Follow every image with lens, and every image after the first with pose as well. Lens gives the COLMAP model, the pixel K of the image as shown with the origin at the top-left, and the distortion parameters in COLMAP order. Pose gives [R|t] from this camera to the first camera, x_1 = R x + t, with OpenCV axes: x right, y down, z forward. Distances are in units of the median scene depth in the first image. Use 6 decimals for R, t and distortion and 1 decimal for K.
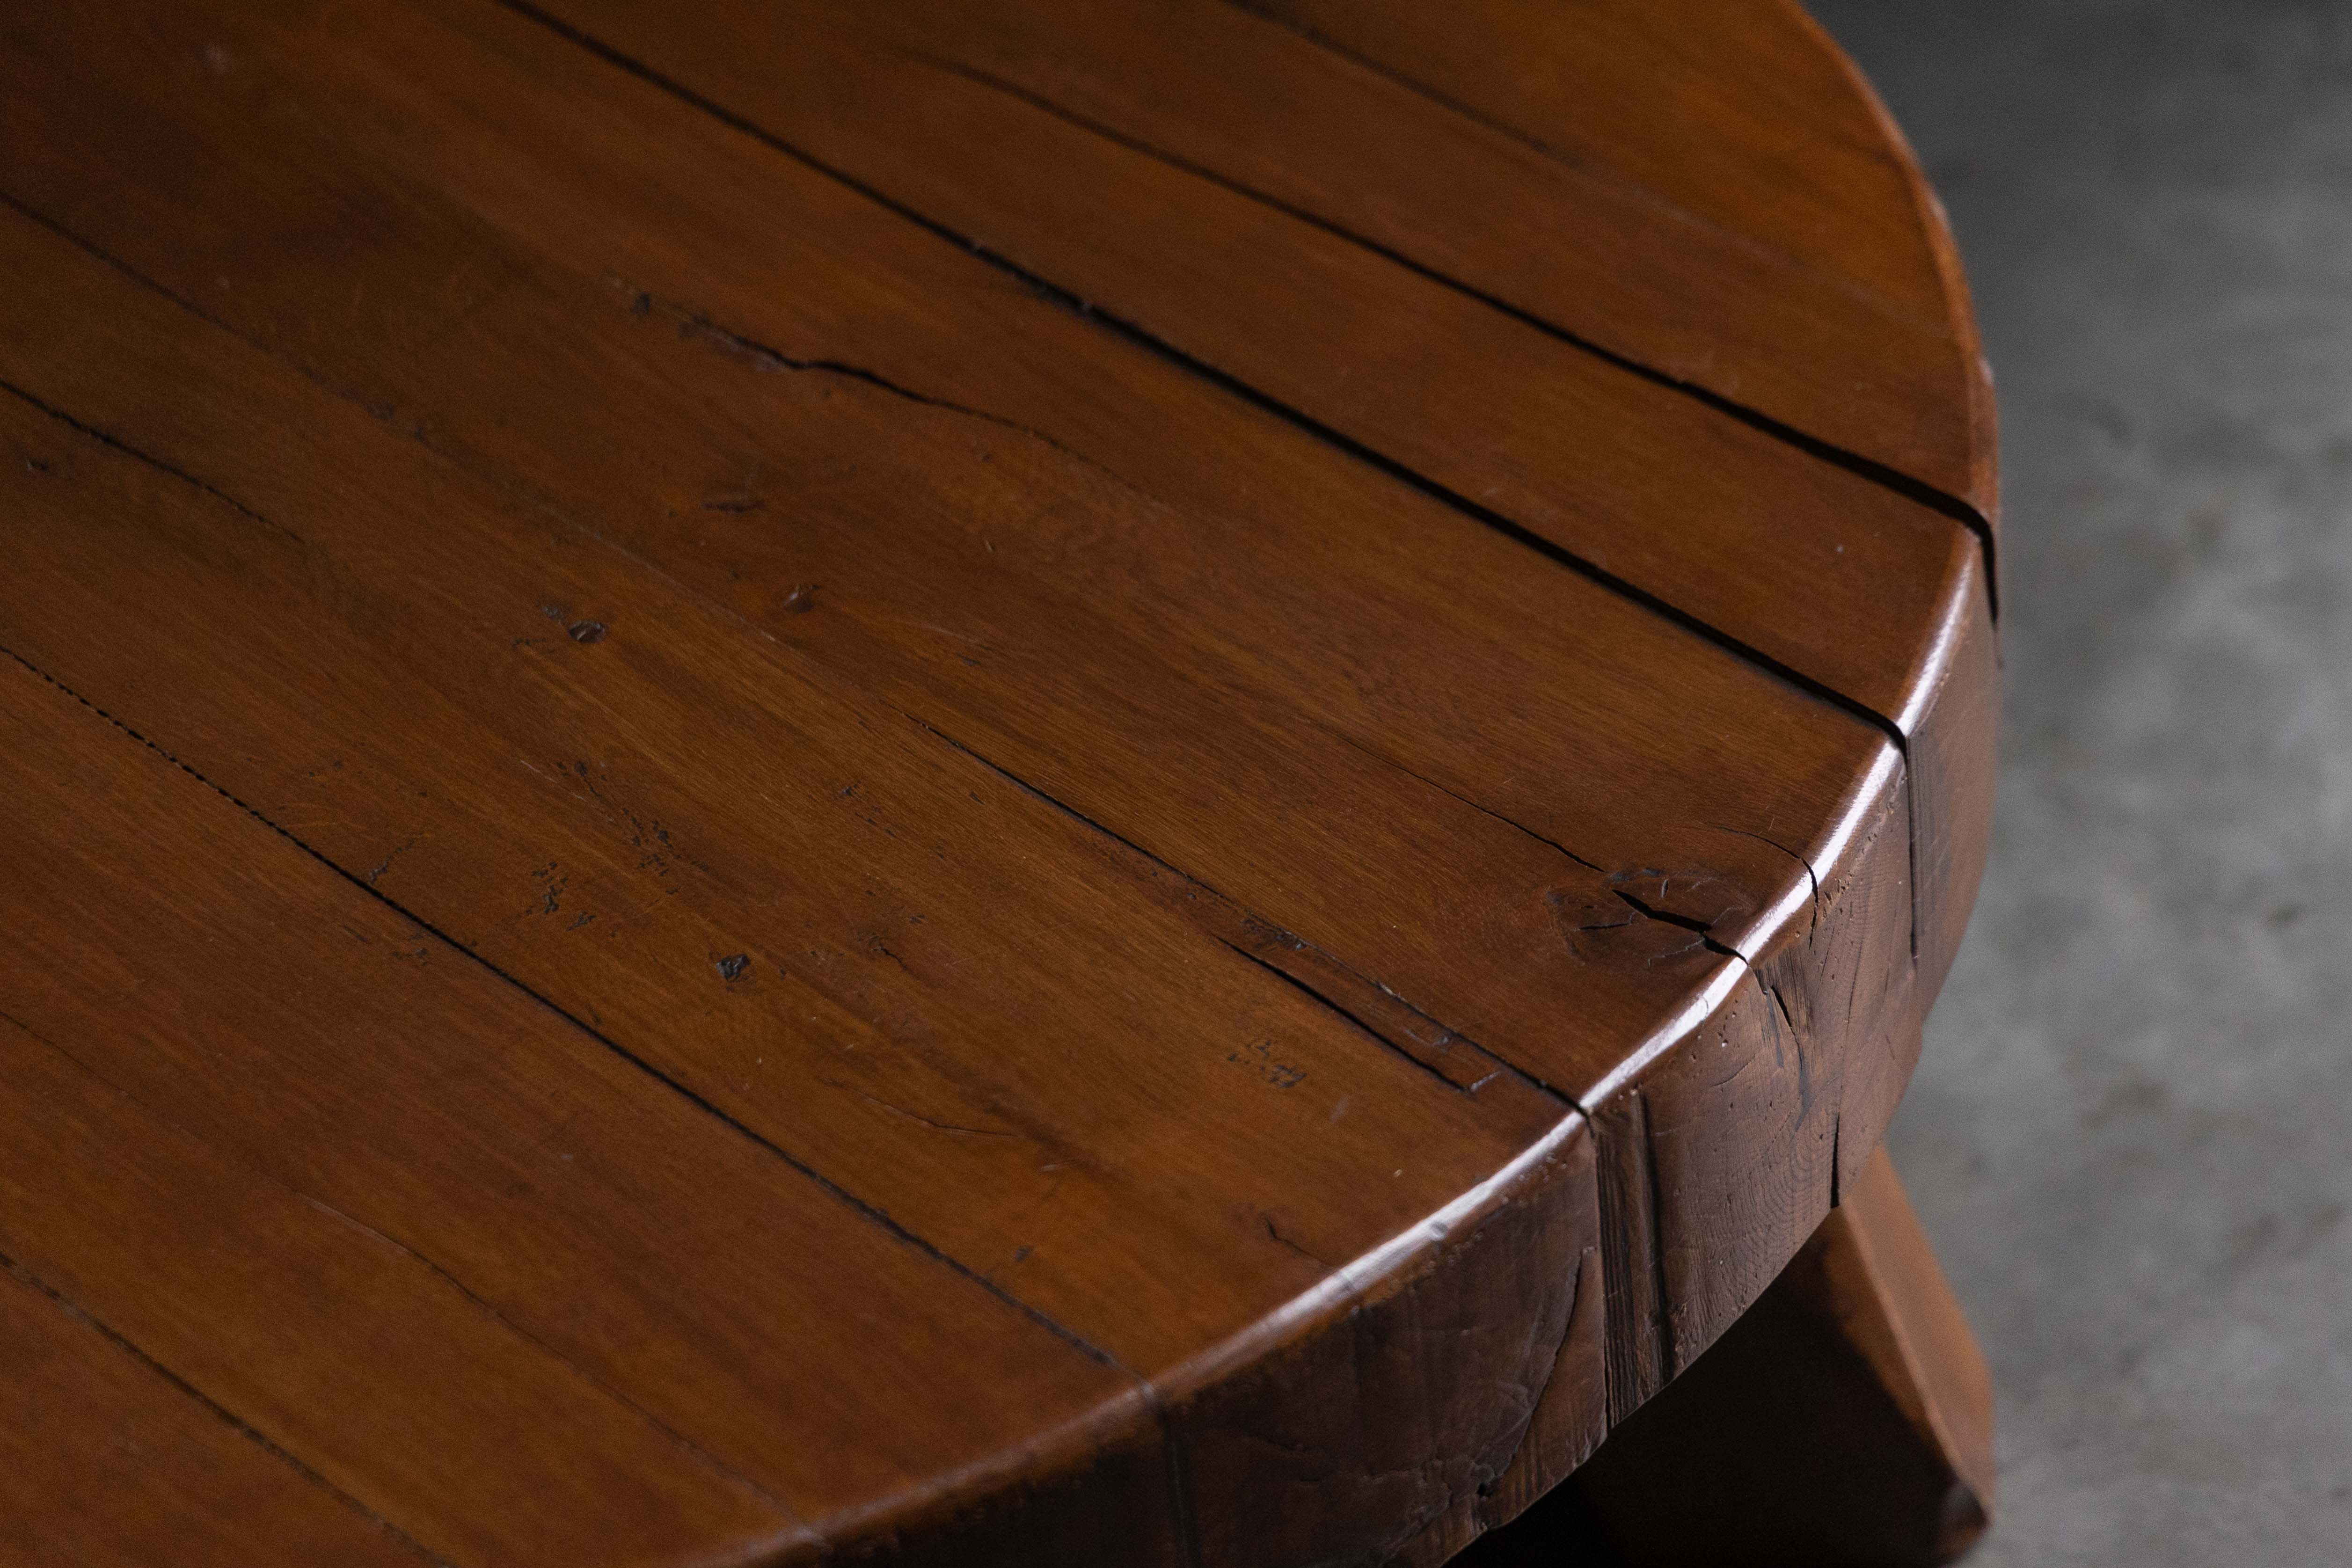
lens RADIAL K [[7439.8, 0, 1176.0], [0, 7439.8, 784.0], [0, 0, 1]] dist [-0.082822, -0.895662]
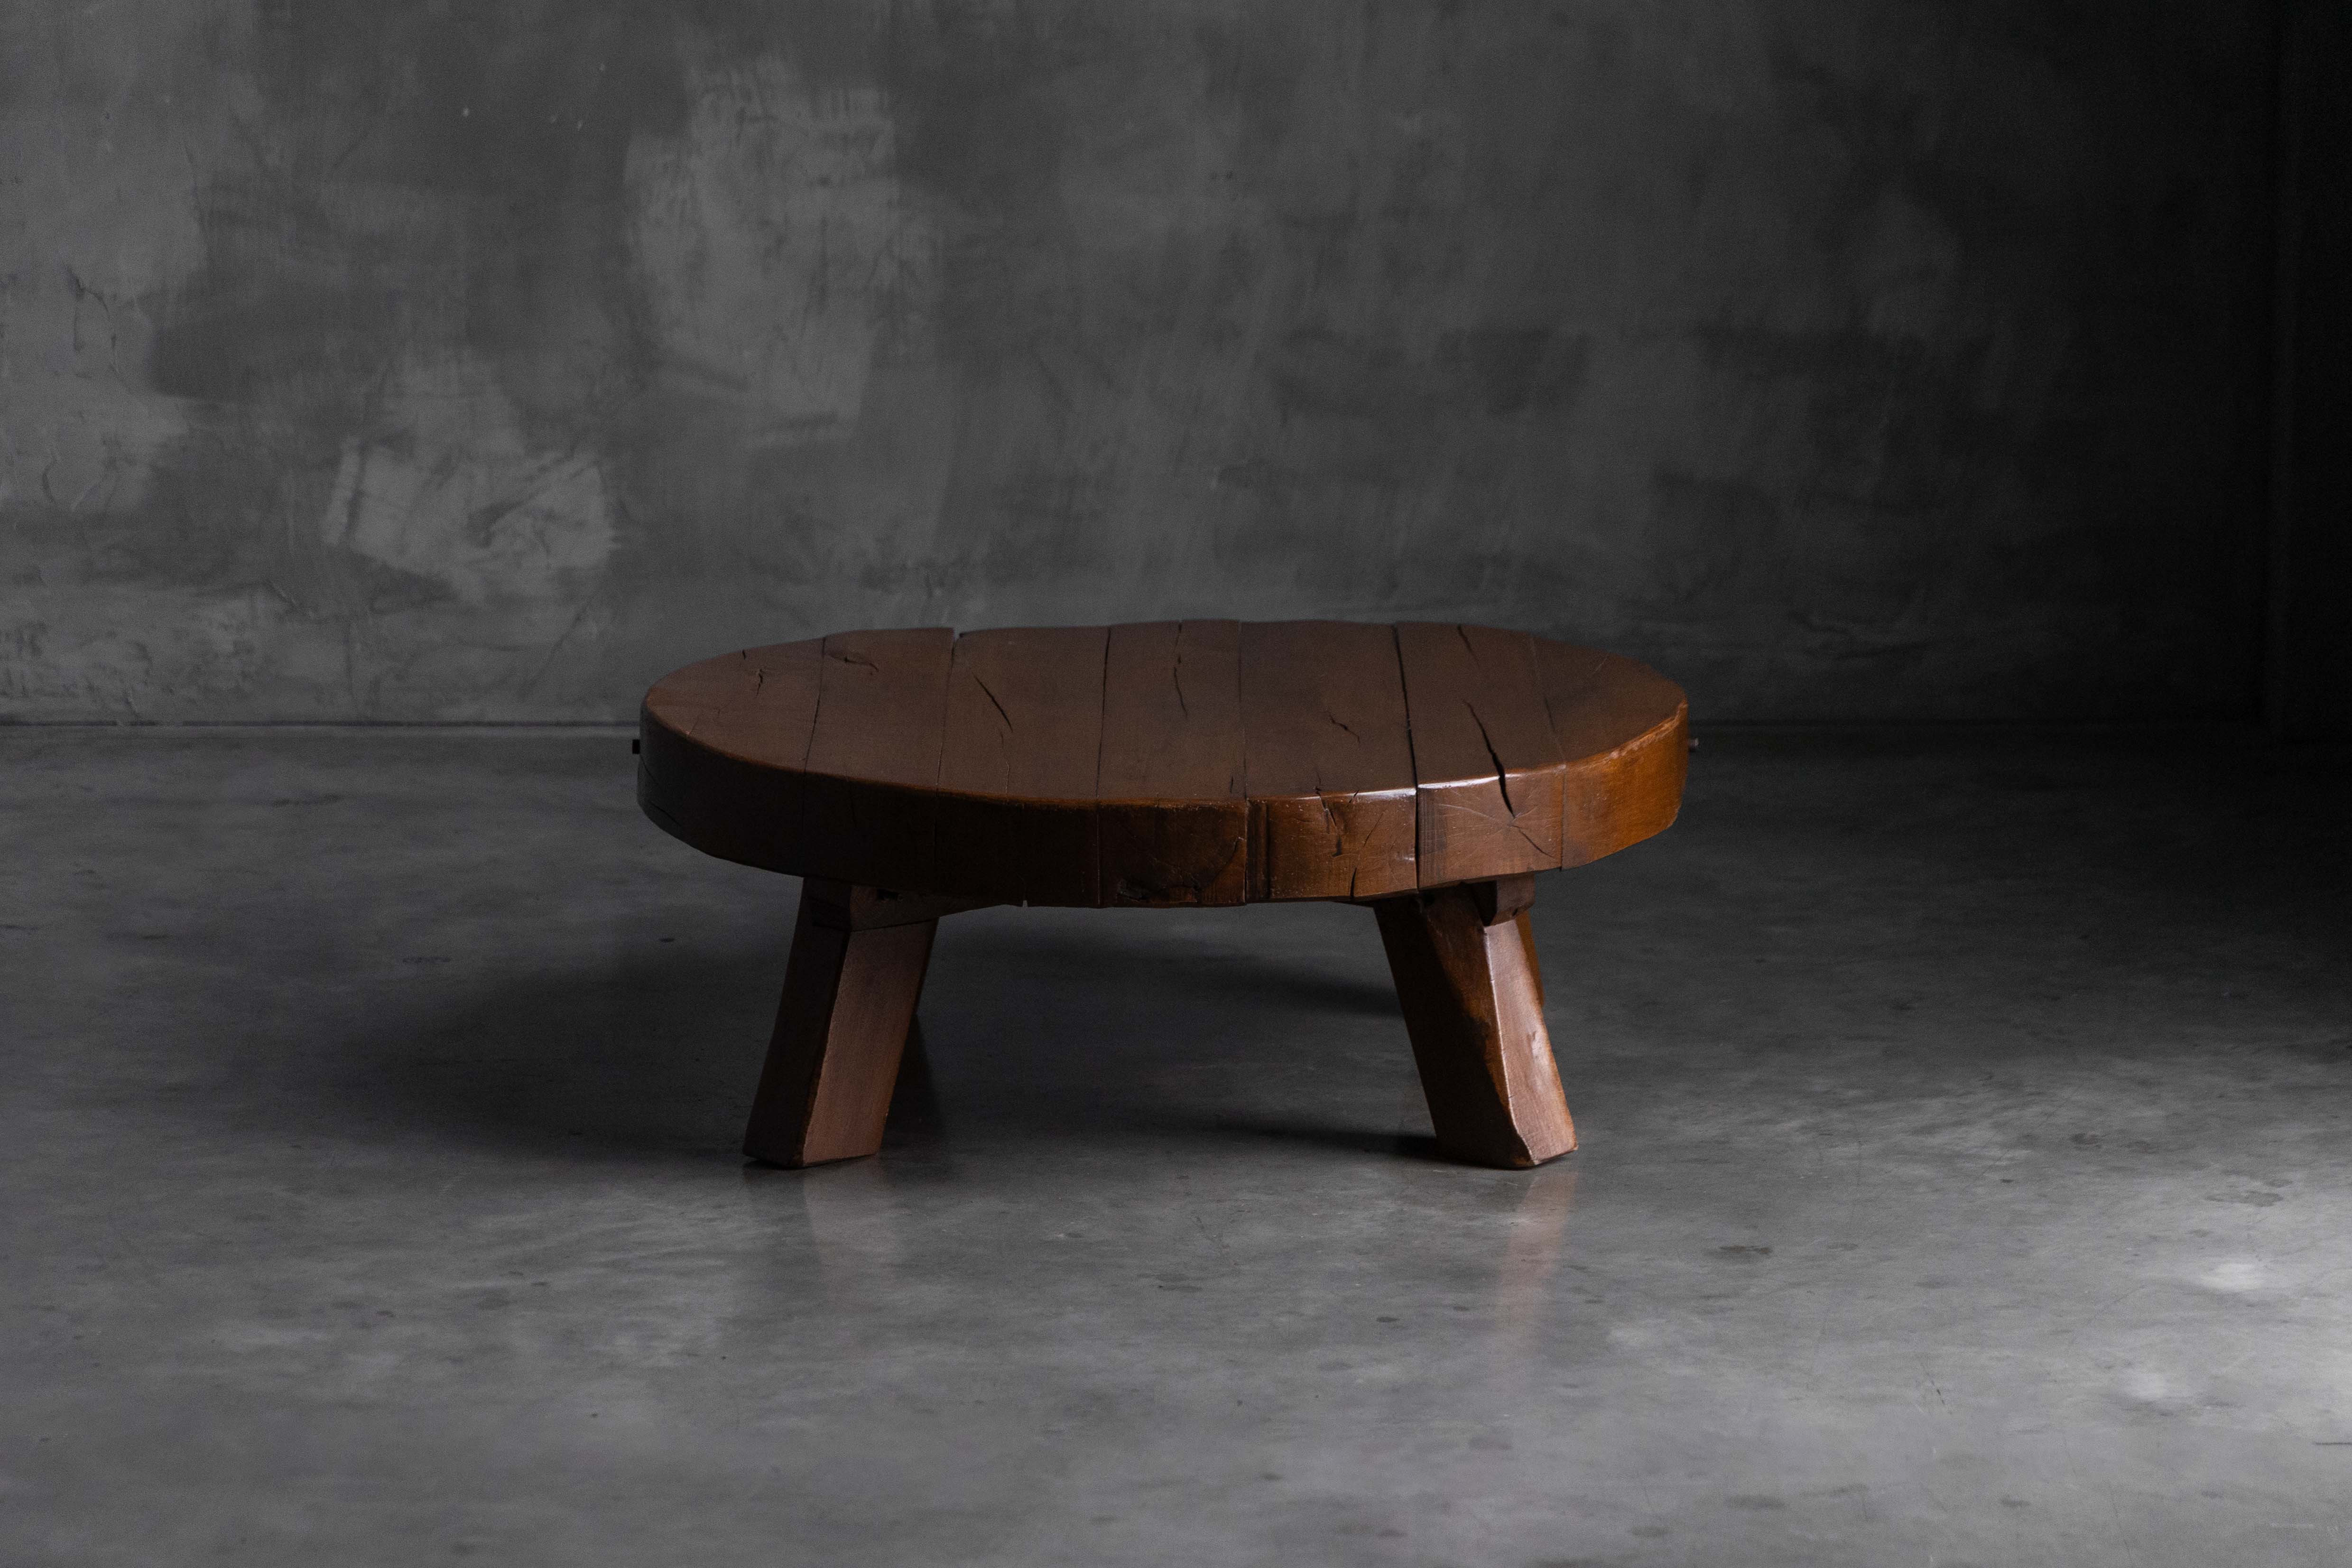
lens RADIAL K [[7344.5, 0, 1002.3], [0, 7344.5, 935.5], [0, 0, 1]] dist [-0.224341, 0.108616]
pose [[0.723581, 0.205136, -0.659052, 2.071793], [-0.431760, 0.879469, -0.200291, 0.769204], [0.538529, 0.429479, 0.724937, -1.509783]]
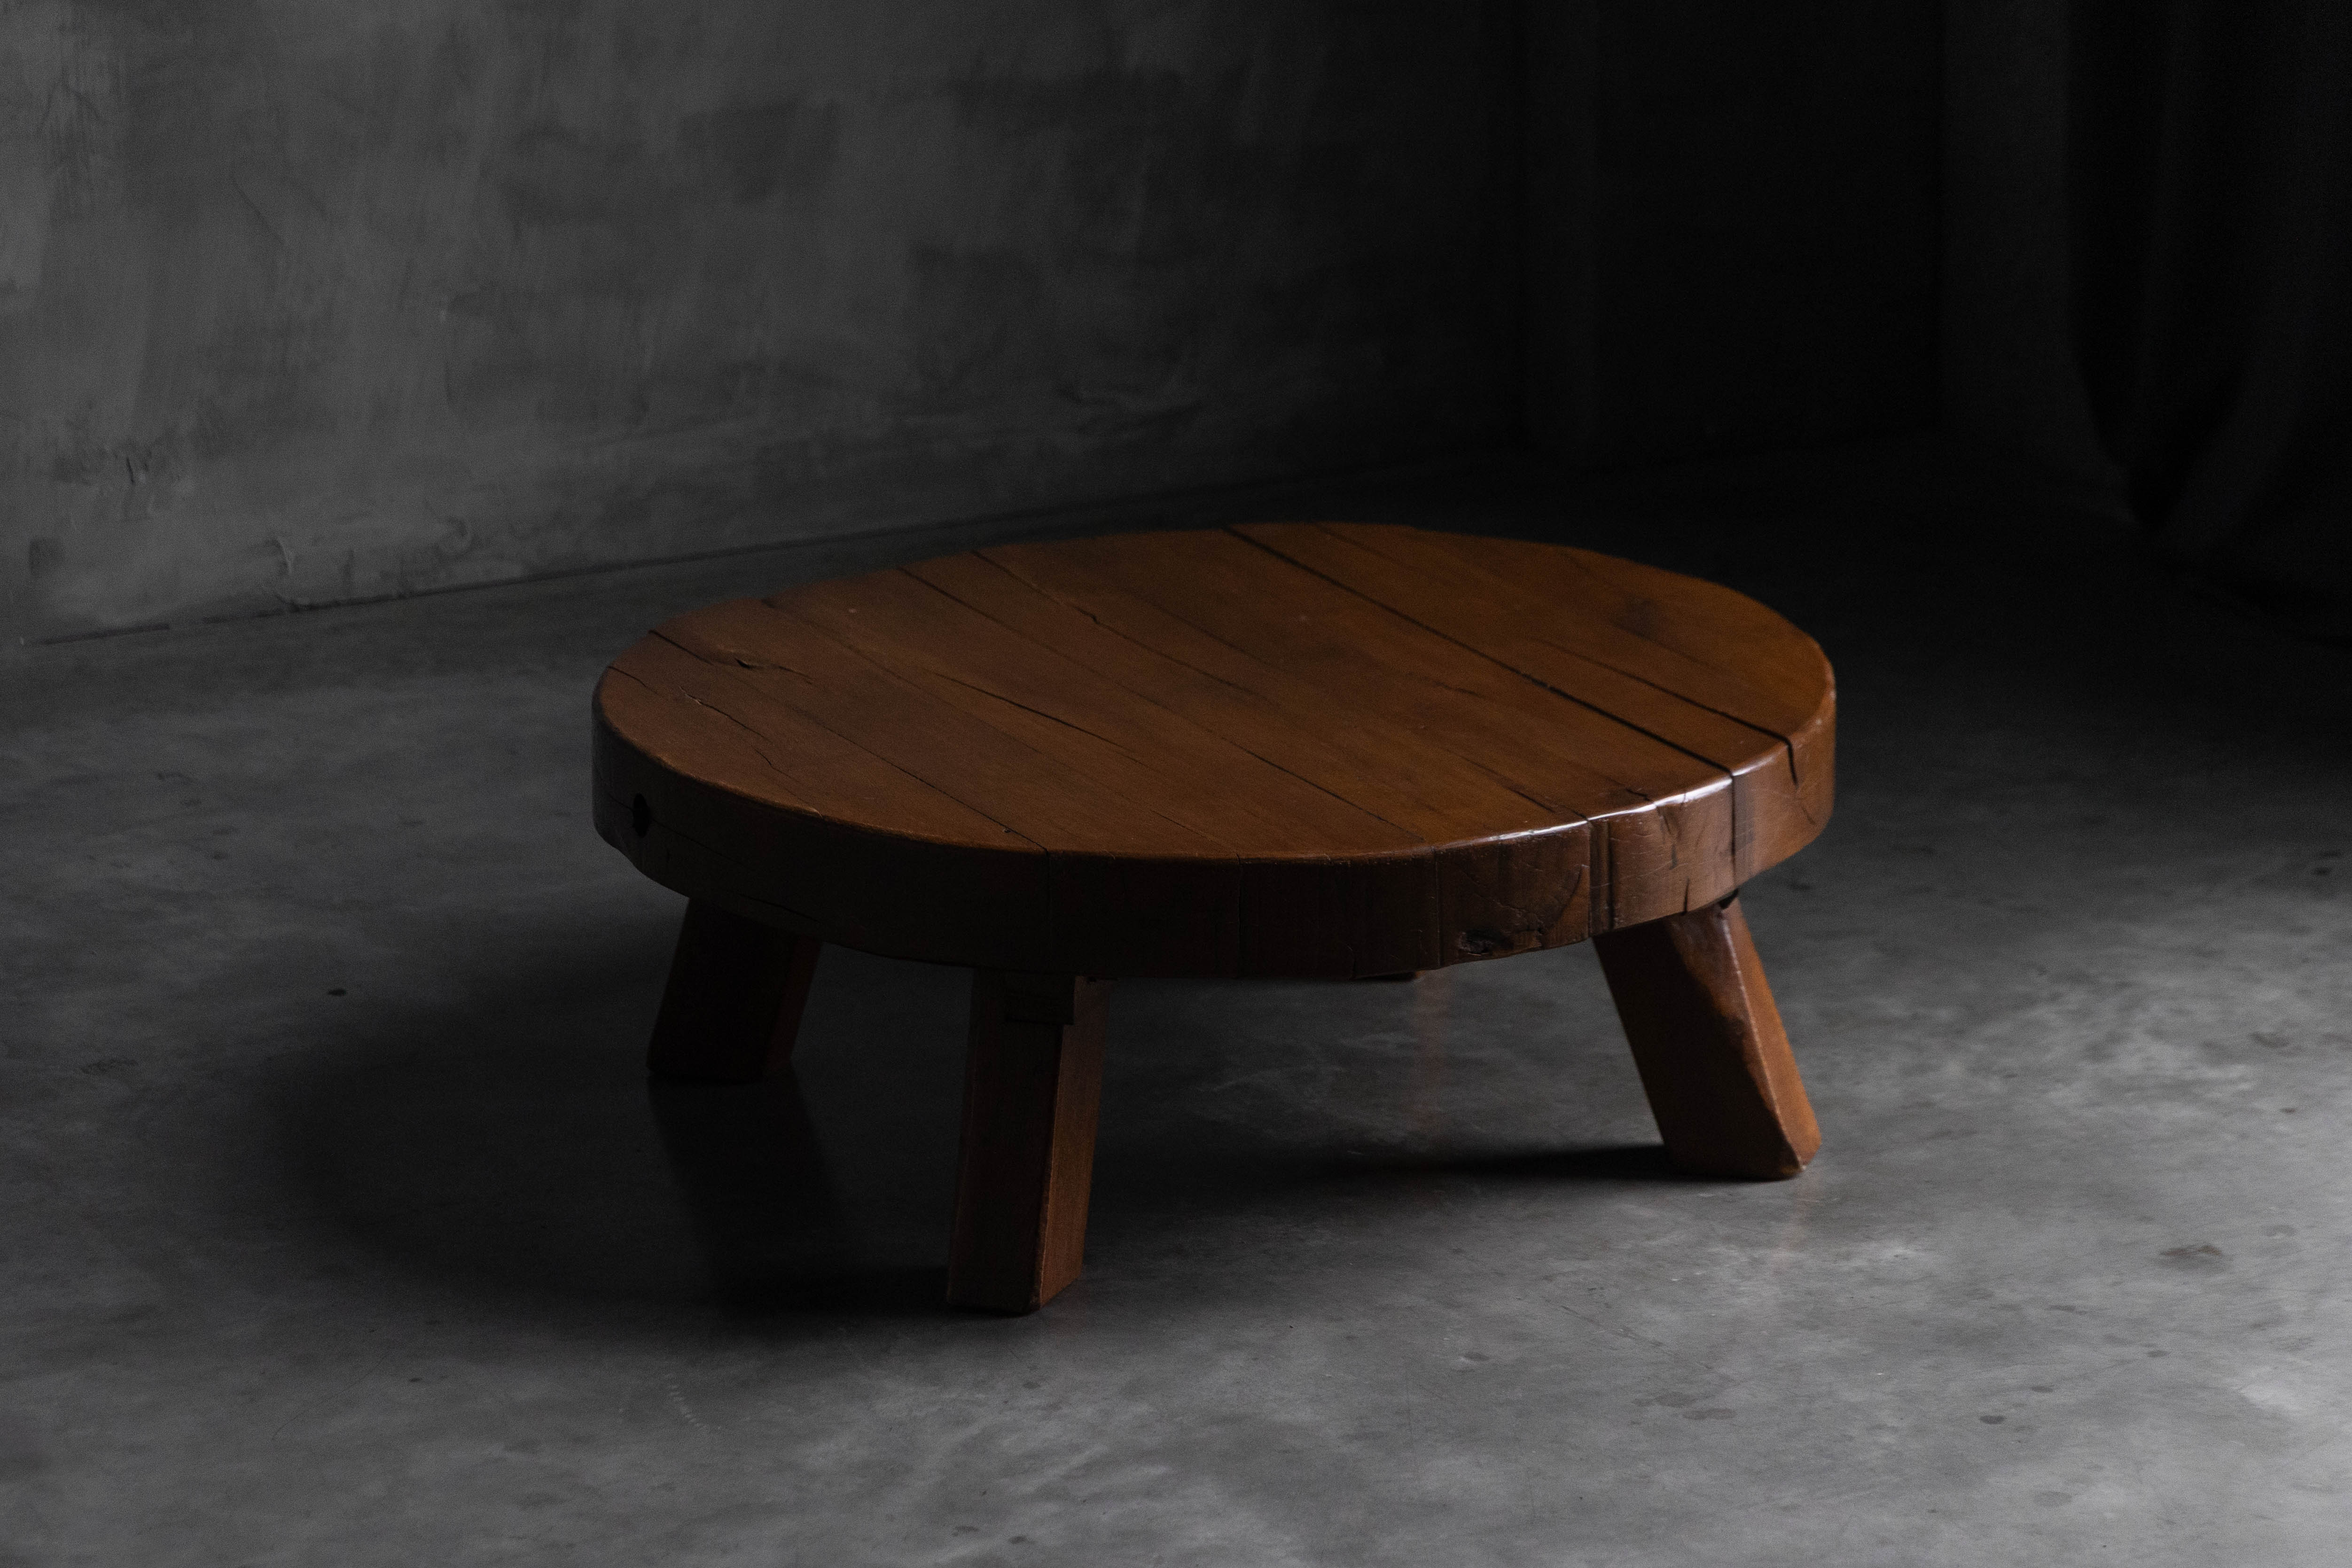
lens RADIAL K [[7439.8, 0, 1176.0], [0, 7439.8, 784.0], [0, 0, 1]] dist [-0.082822, -0.895662]
pose [[0.959016, 0.129431, -0.252065, 0.593669], [-0.201601, 0.936783, -0.285997, 0.844821], [0.199113, 0.325092, 0.924483, -1.767403]]
